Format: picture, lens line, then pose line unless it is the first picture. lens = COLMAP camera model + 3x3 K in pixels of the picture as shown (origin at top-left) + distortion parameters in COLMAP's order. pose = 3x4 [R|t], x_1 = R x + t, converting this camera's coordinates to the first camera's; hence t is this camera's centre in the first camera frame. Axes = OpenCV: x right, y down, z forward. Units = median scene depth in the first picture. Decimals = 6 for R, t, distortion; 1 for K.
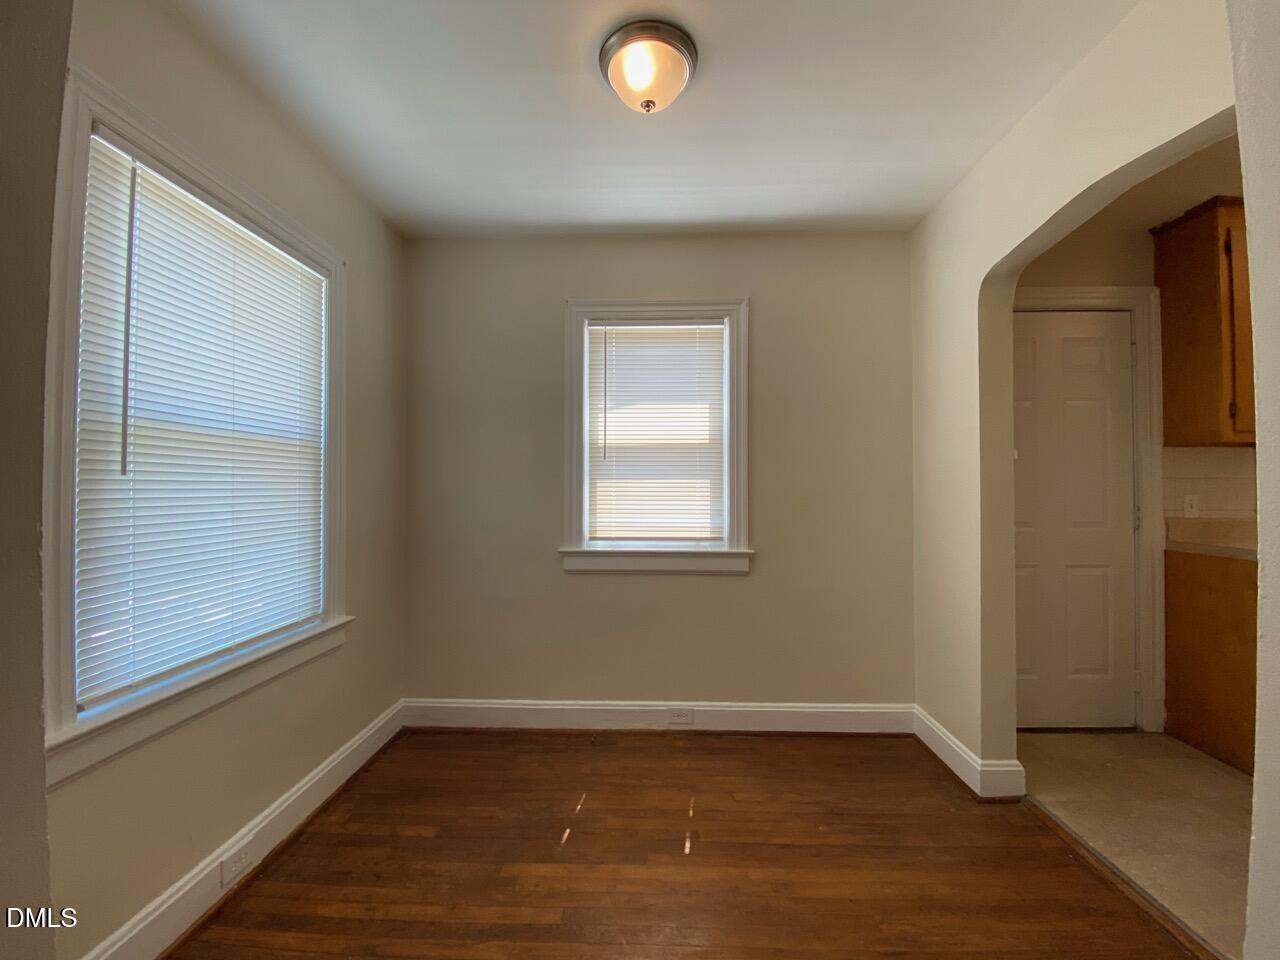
lens RADIAL K [[524.0, 0, 640.0], [0, 524.0, 480.0], [0, 0, 1]] dist [-0.025153, -0.000471]
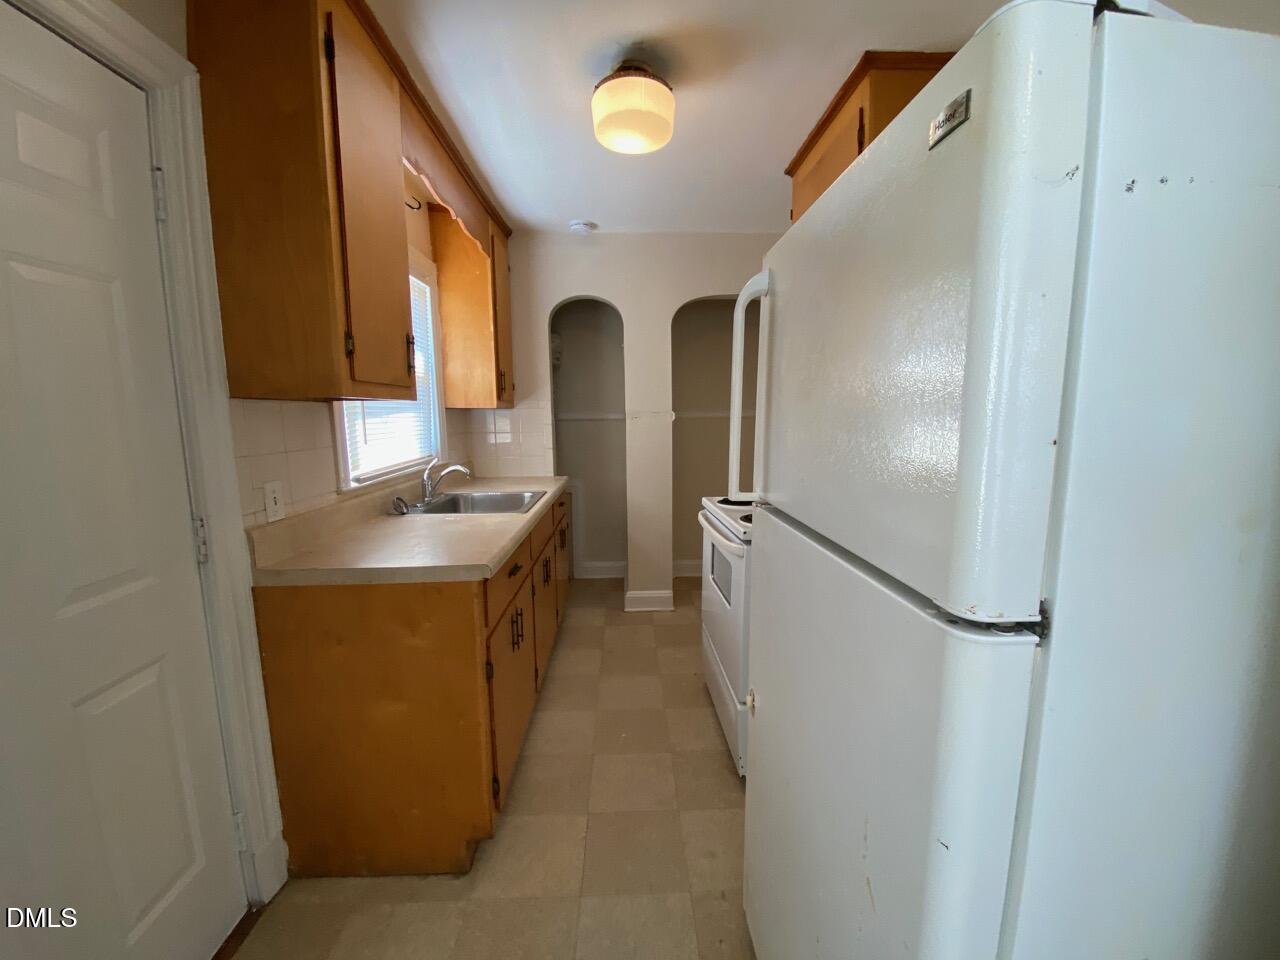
lens RADIAL K [[513.1, 0, 640.8], [0, 513.1, 485.9], [0, 0, 1]] dist [-0.023724, -0.000158]
pose [[-0.073237, -0.130645, 0.988720, 0.469197], [-0.009481, 0.991429, 0.130301, -0.047928], [-0.997269, 0.000168, -0.073848, 0.617626]]
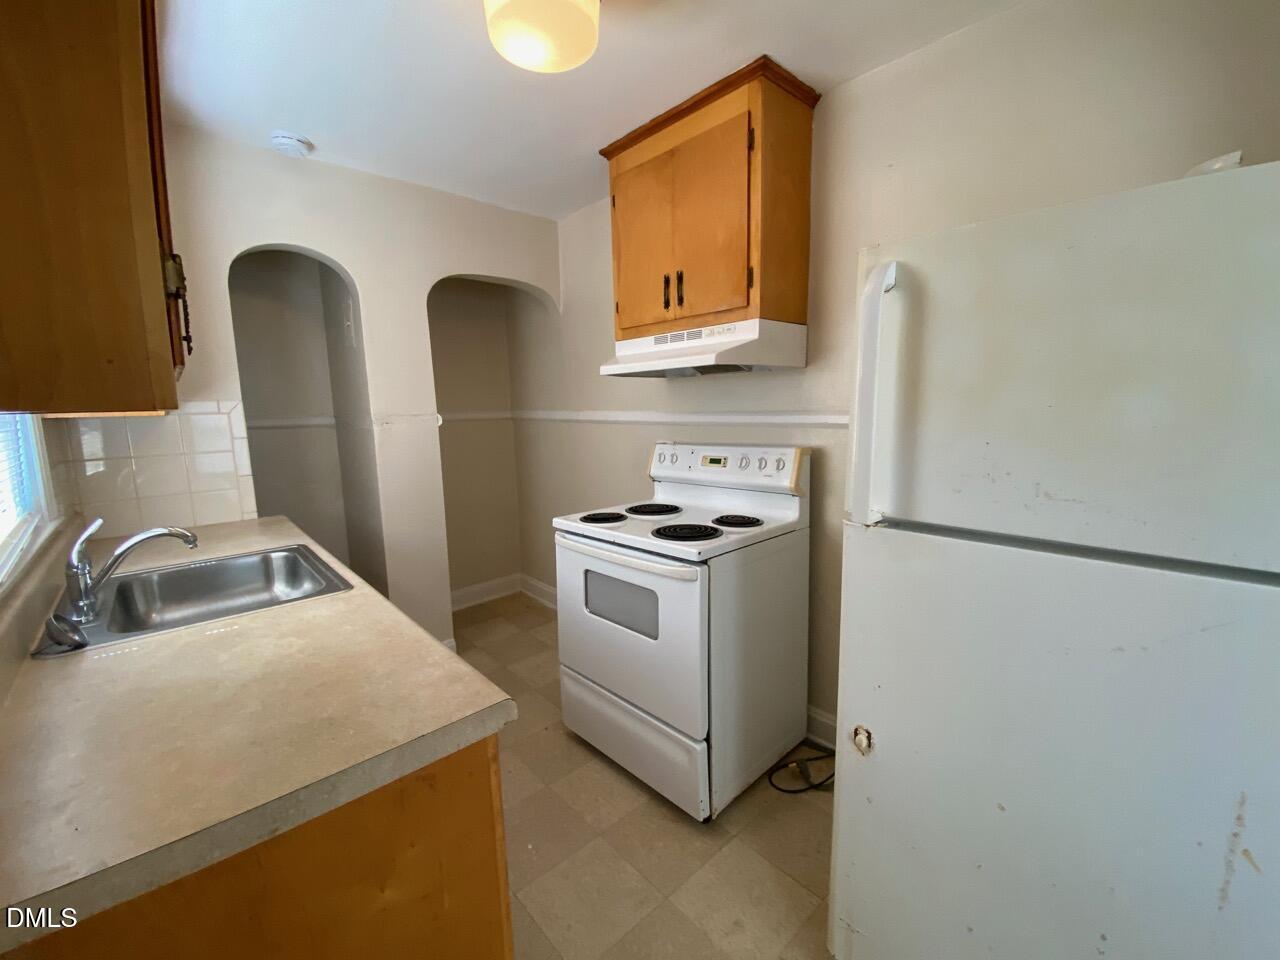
lens RADIAL K [[524.0, 0, 640.0], [0, 524.0, 480.0], [0, 0, 1]] dist [-0.025153, -0.000471]
pose [[-0.705227, -0.080668, 0.704377, 0.755764], [0.012114, 0.991990, 0.125735, -0.062206], [-0.708878, 0.097205, -0.698601, 0.907361]]
